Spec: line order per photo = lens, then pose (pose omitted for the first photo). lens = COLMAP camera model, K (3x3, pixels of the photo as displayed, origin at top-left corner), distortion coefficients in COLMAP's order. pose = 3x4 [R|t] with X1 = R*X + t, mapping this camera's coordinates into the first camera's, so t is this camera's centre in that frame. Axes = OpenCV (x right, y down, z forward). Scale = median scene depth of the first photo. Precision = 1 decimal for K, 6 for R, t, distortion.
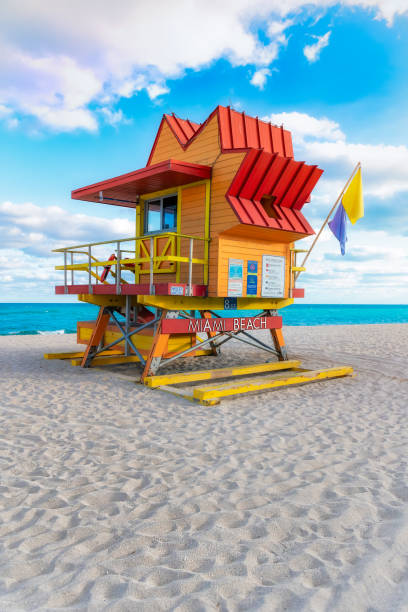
lens RADIAL K [[479.3, 0, 204.0], [0, 479.3, 306.0], [0, 0, 1]] dist [-0.003906, 0.001168]
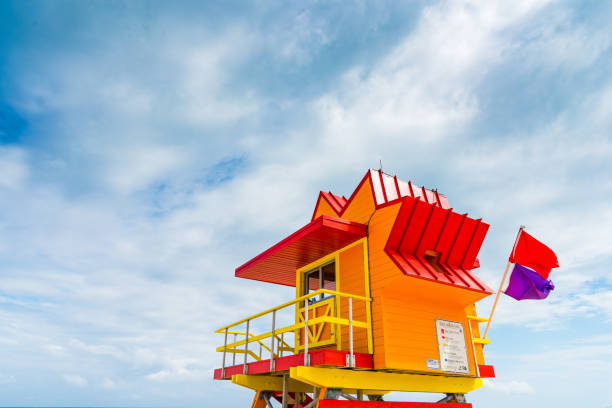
lens RADIAL K [[394.1, 0, 306.0], [0, 394.1, 204.0], [0, 0, 1]] dist [-0.002746, -0.001167]
pose [[0.985096, -0.079928, -0.152309, 0.016172], [-0.002213, 0.879516, -0.475865, 0.048081], [0.171993, 0.469109, 0.866230, 0.240287]]
